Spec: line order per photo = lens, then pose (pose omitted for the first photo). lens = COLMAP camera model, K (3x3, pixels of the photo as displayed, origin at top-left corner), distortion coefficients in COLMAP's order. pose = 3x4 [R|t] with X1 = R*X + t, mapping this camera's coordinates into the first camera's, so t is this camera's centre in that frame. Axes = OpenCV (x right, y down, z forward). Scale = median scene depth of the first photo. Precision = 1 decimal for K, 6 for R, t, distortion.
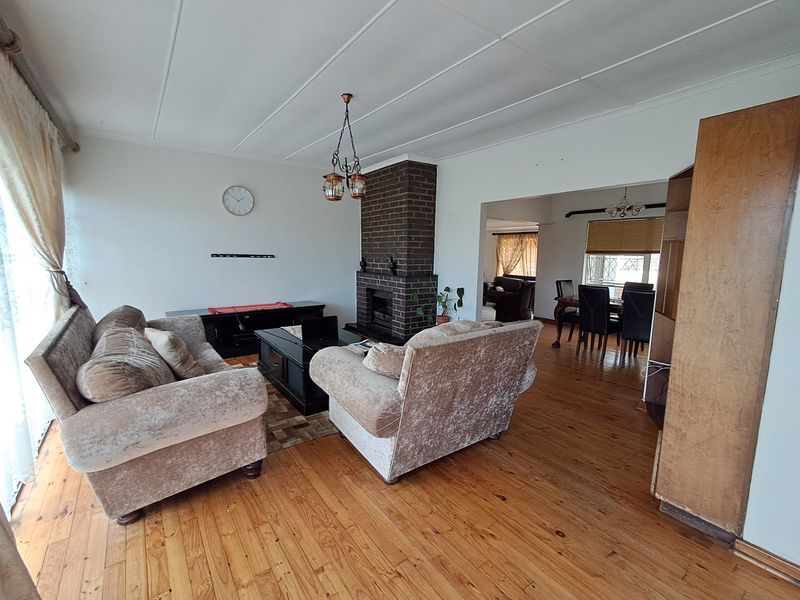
lens RADIAL K [[362.6, 0, 396.2], [0, 362.6, 302.7], [0, 0, 1]] dist [0.000030, 0.001130]
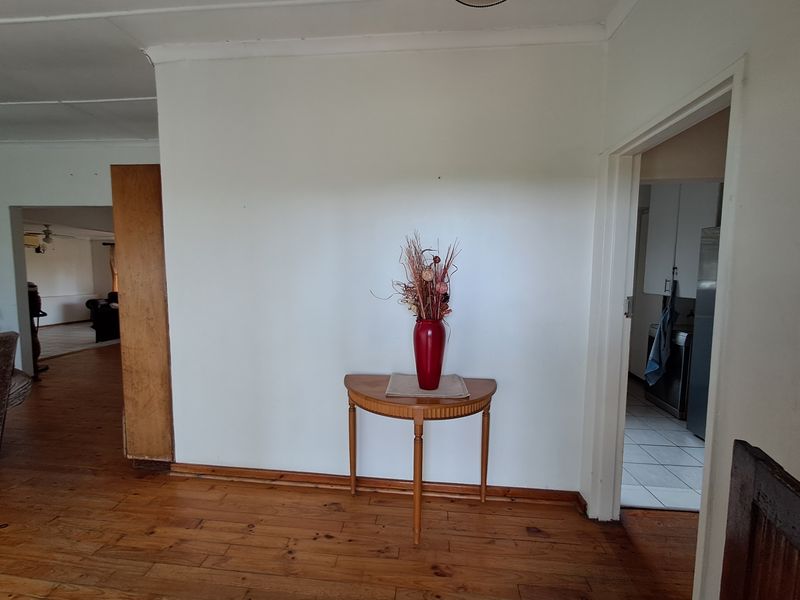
lens RADIAL K [[369.9, 0, 387.7], [0, 369.9, 299.2], [0, 0, 1]] dist [0.001046, 0.000540]
pose [[0.679896, -0.074311, 0.729534, 0.160484], [0.106176, 0.994345, 0.002333, 0.030325], [-0.725581, 0.075873, 0.683941, -0.209199]]
